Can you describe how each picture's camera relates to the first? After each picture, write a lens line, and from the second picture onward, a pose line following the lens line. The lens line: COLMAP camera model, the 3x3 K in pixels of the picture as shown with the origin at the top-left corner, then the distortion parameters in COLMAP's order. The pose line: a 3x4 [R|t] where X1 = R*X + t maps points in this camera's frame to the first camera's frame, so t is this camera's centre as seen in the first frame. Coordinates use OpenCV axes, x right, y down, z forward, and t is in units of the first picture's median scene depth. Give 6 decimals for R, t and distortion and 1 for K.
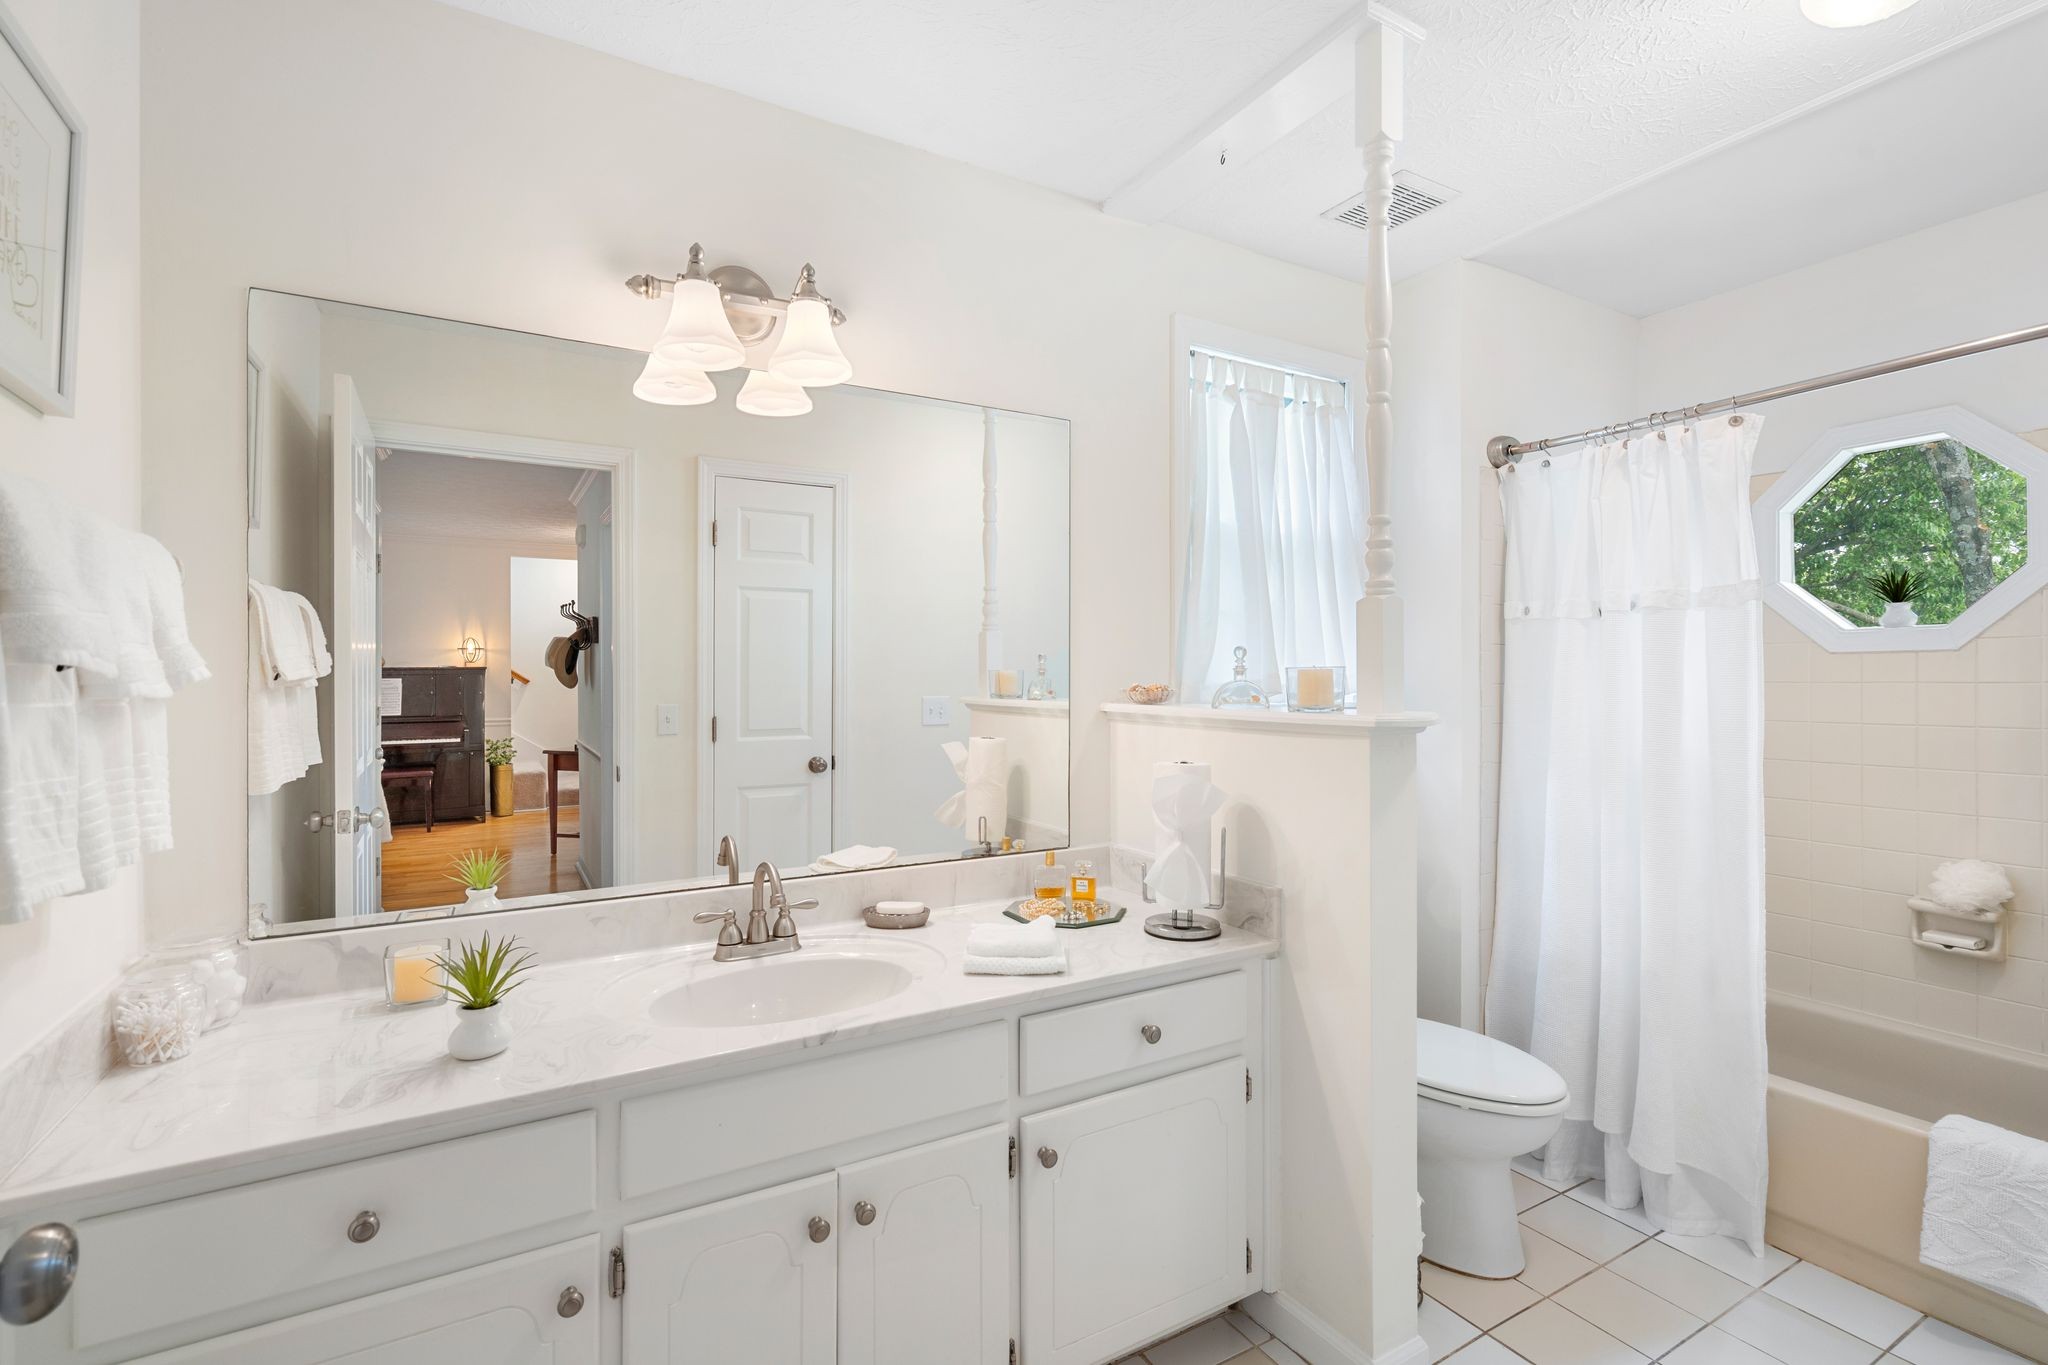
lens RADIAL K [[968.0, 0, 1029.7], [0, 968.0, 679.7], [0, 0, 1]] dist [-0.002523, 0.000320]
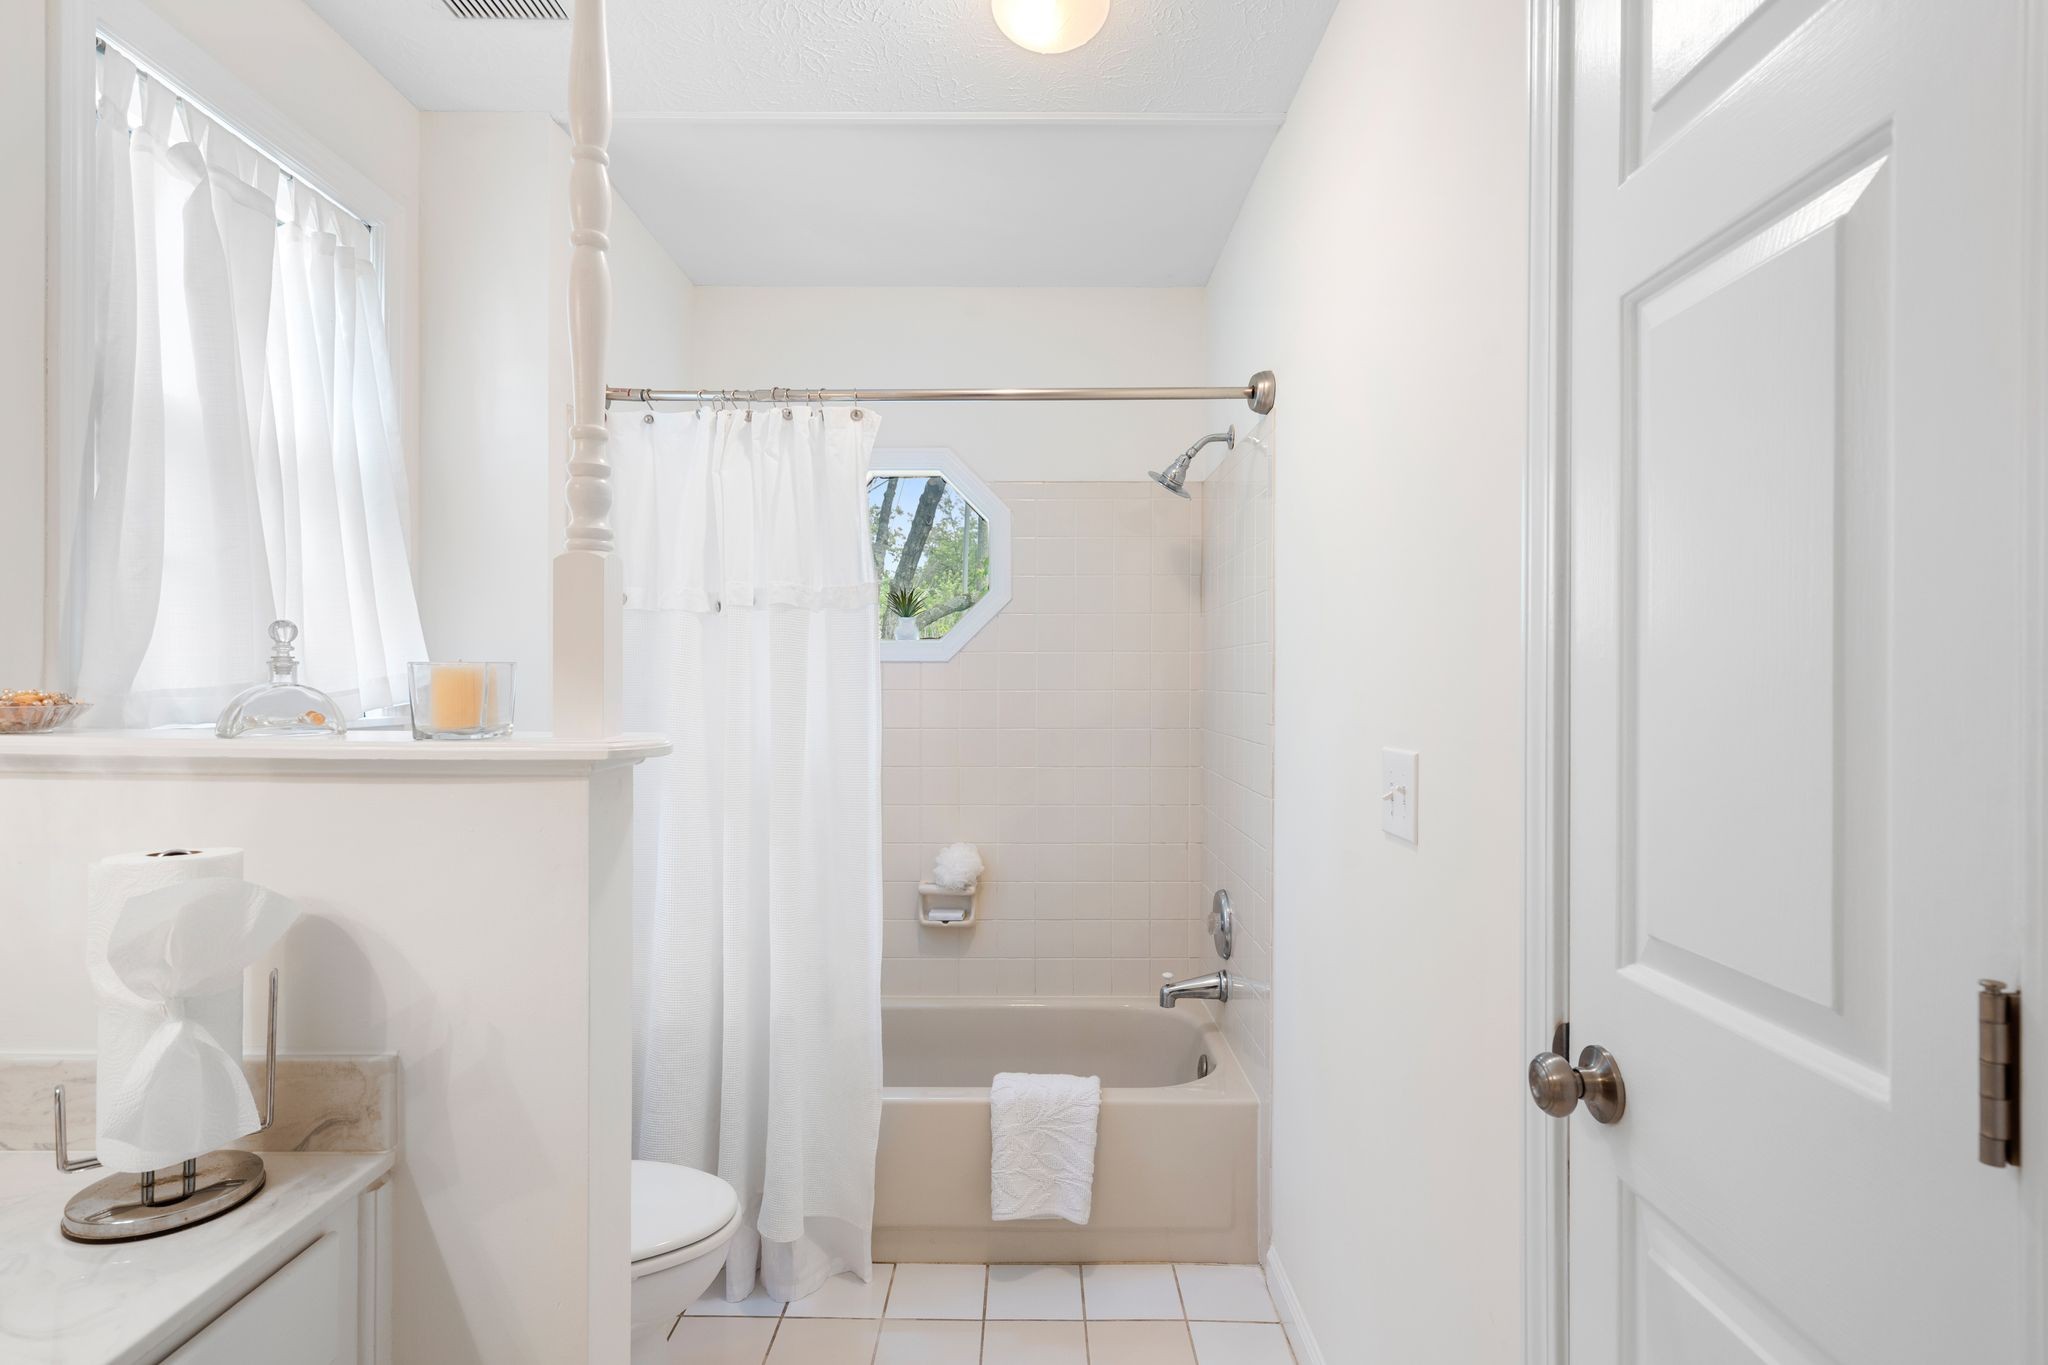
lens RADIAL K [[1039.1, 0, 1023.4], [0, 1039.1, 690.6], [0, 0, 1]] dist [0.002316, 0.000561]
pose [[0.506513, 0.000884, 0.862232, -0.068275], [-0.003917, 0.999992, 0.001275, 0.001792], [-0.862223, -0.004023, 0.506512, 0.338980]]
